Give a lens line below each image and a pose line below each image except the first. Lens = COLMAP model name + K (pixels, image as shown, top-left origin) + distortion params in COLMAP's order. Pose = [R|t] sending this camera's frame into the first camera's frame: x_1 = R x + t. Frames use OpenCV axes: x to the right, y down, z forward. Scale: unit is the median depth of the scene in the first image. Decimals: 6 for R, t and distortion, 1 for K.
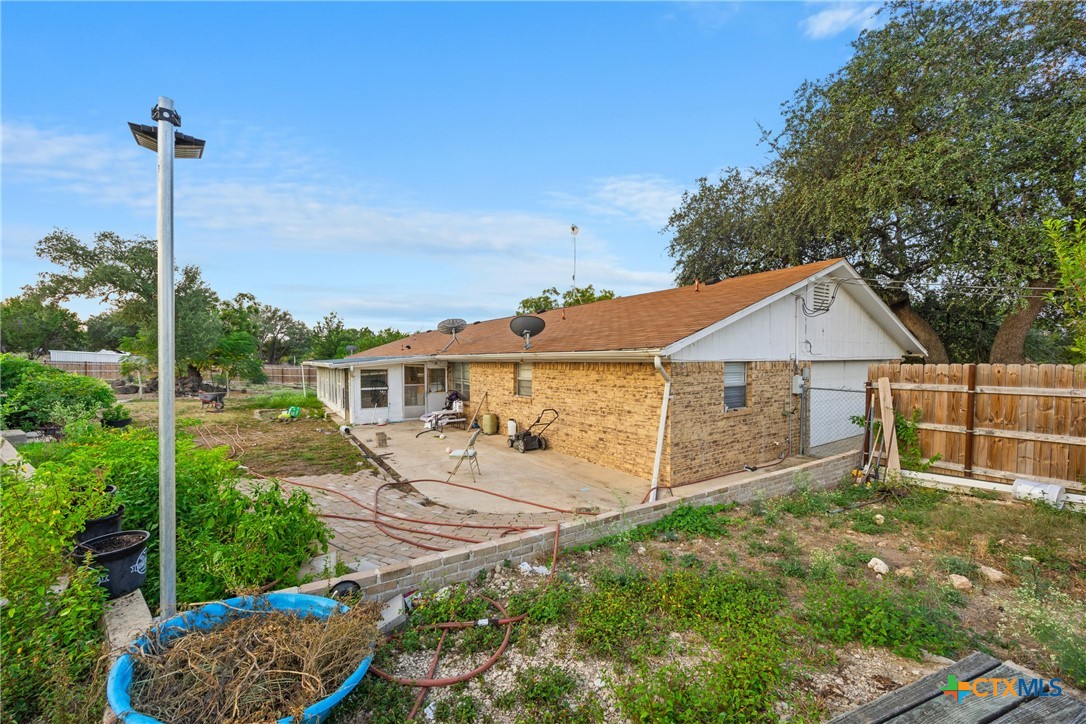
lens RADIAL K [[420.2, 0, 543.0], [0, 420.2, 362.0], [0, 0, 1]] dist [0.000147, 0.000037]
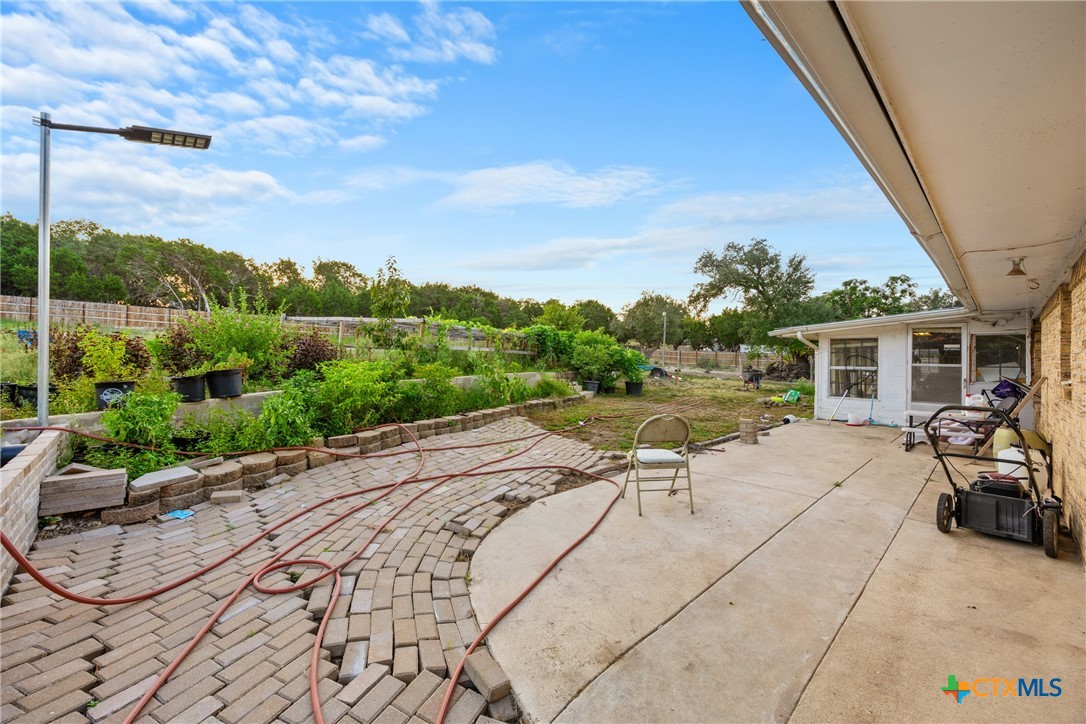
lens RADIAL K [[420.2, 0, 543.0], [0, 420.2, 362.0], [0, 0, 1]] dist [0.000147, 0.000037]
pose [[0.169586, 0.019378, -0.985325, 0.211288], [-0.013778, 0.999756, 0.017290, 0.064884], [0.985419, 0.010644, 0.169811, 0.540124]]
